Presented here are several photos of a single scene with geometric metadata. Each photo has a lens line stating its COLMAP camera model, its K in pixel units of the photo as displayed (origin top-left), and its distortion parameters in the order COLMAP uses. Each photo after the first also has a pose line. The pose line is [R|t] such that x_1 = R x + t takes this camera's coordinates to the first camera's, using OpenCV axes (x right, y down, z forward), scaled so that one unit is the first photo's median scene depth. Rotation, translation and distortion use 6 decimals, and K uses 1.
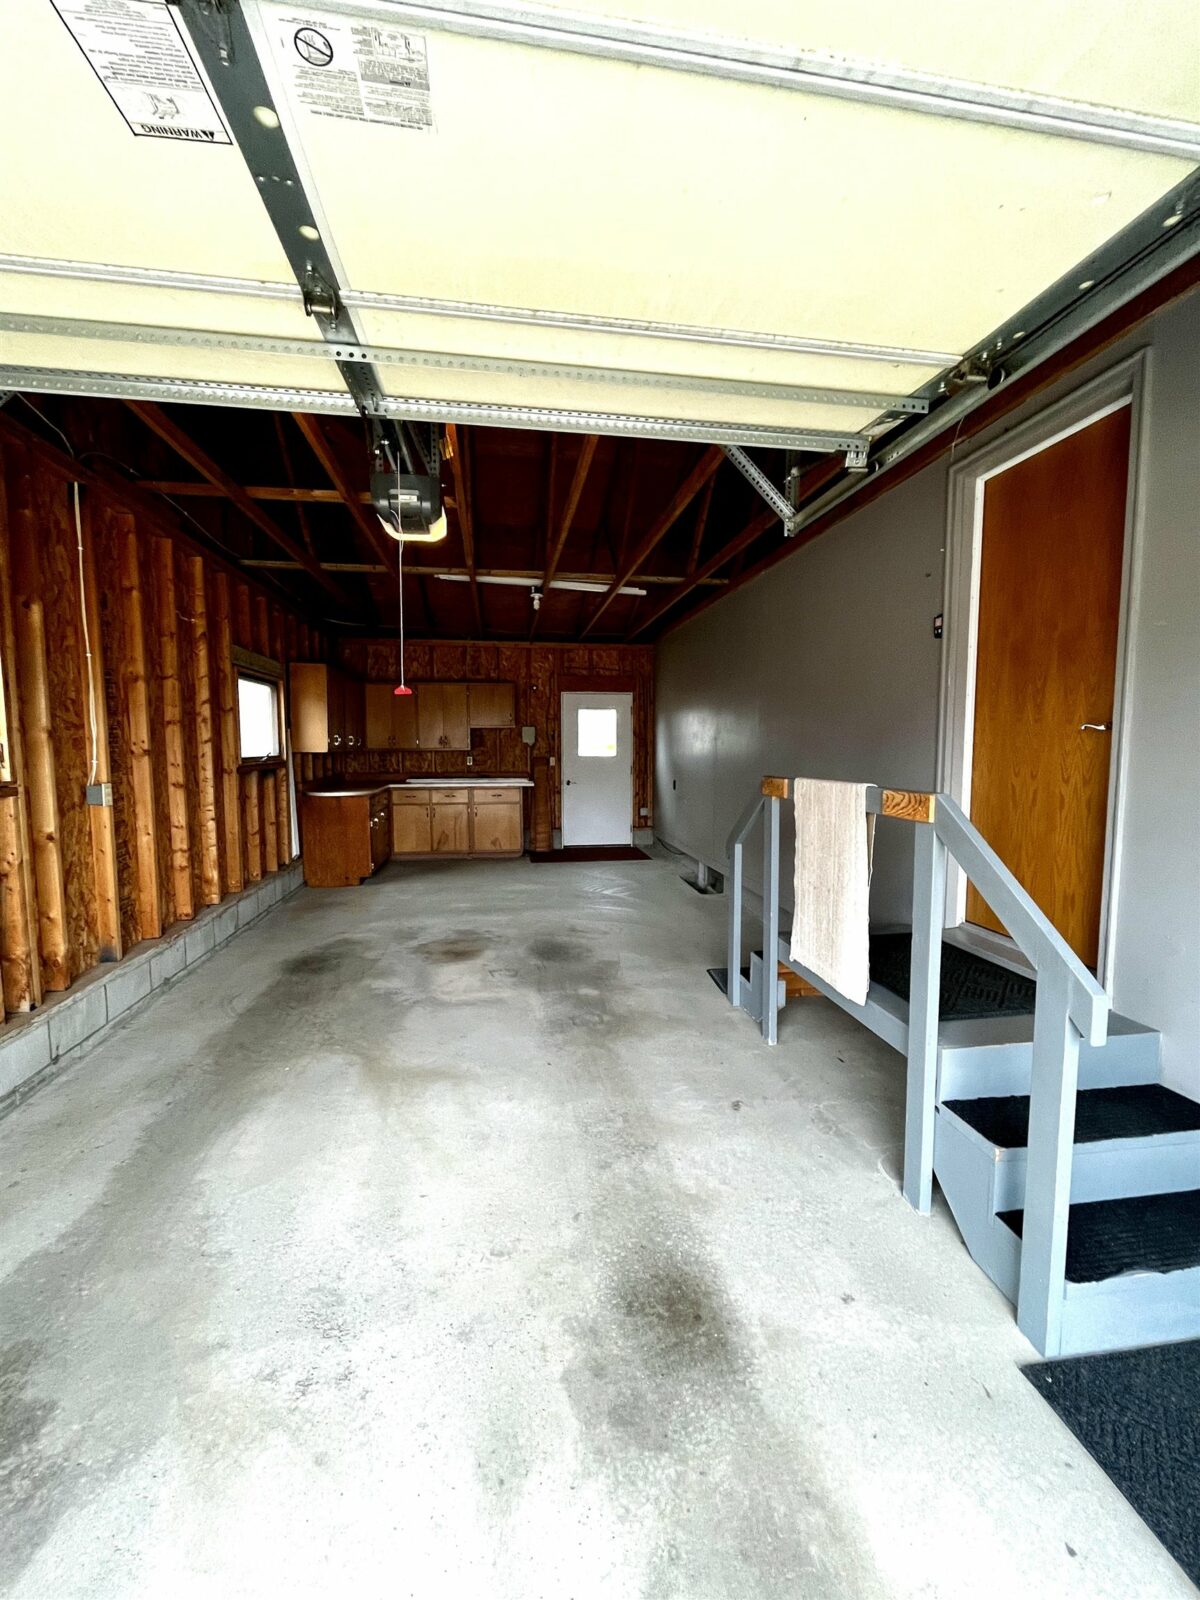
lens RADIAL K [[651.7, 0, 601.1], [0, 651.7, 798.8], [0, 0, 1]] dist [-0.003221, -0.000375]
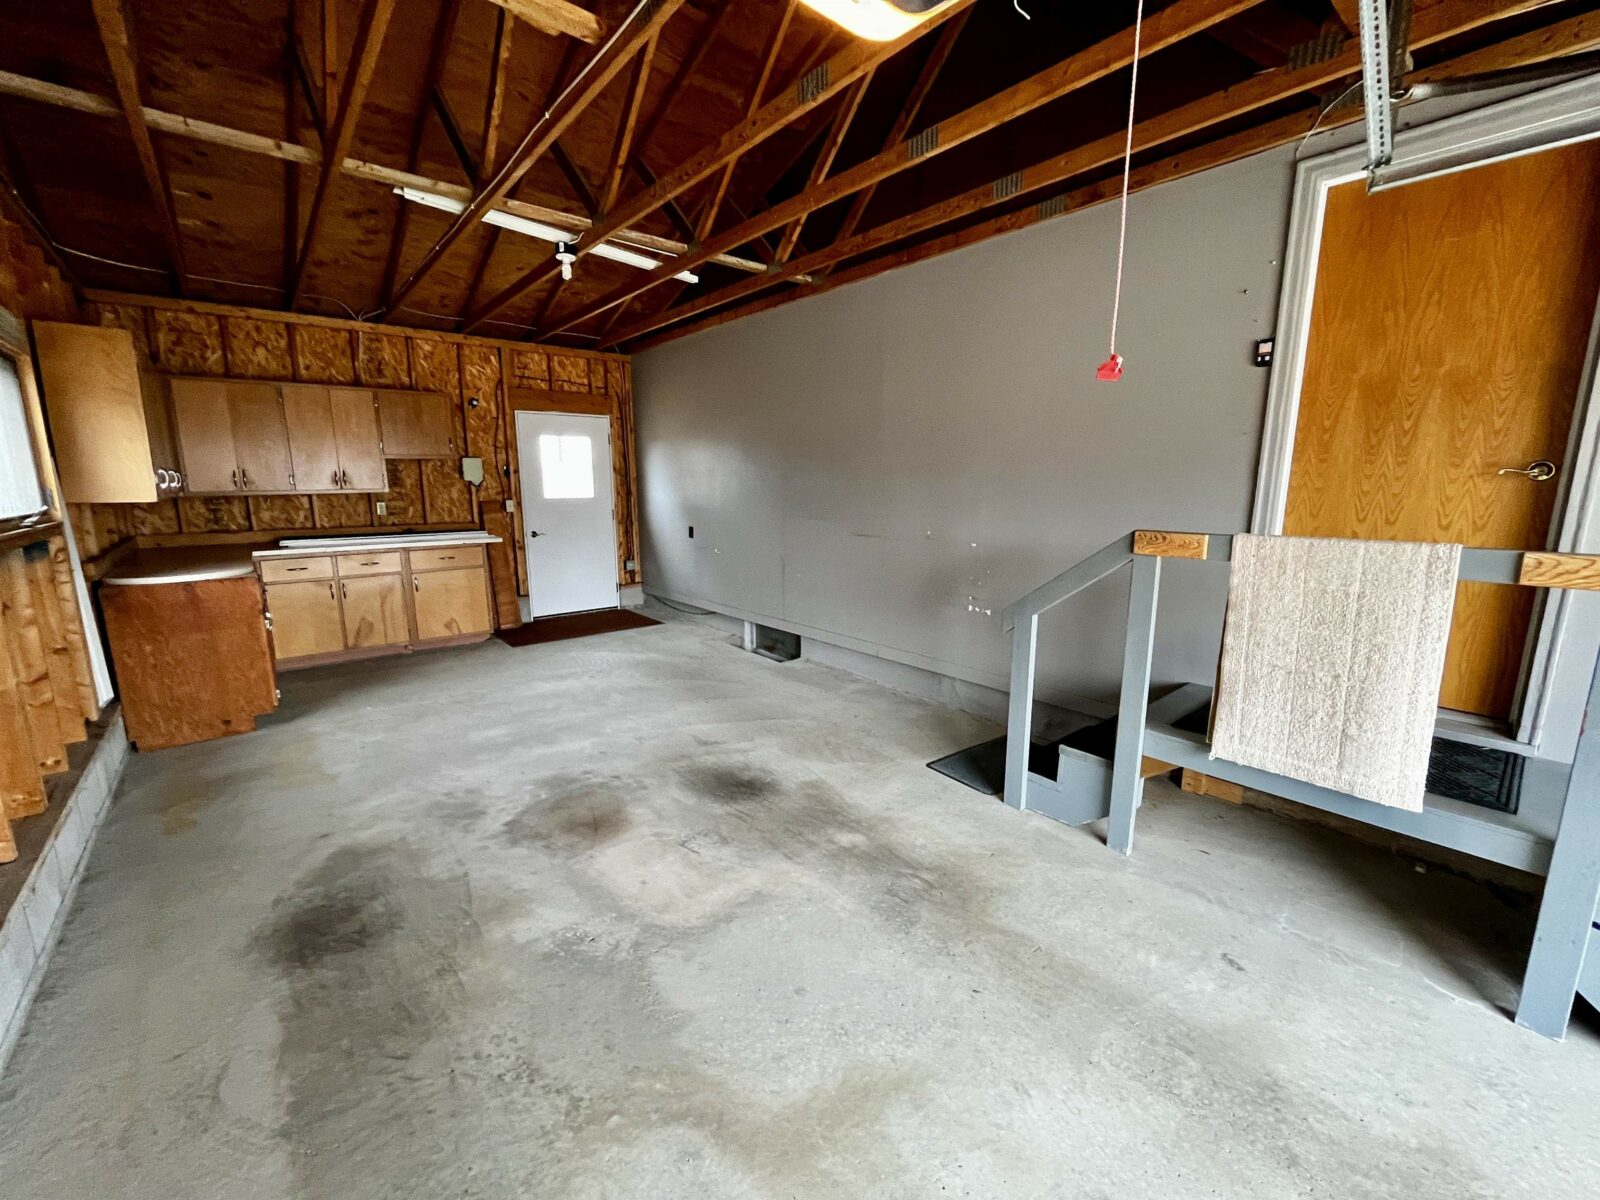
lens RADIAL K [[651.7, 0, 798.1], [0, 651.7, 598.6], [0, 0, 1]] dist [-0.003221, -0.000375]
pose [[0.856448, -0.095713, 0.507284, -0.252333], [0.044563, 0.992701, 0.112064, -0.030102], [-0.514307, -0.073371, 0.854462, 0.272567]]
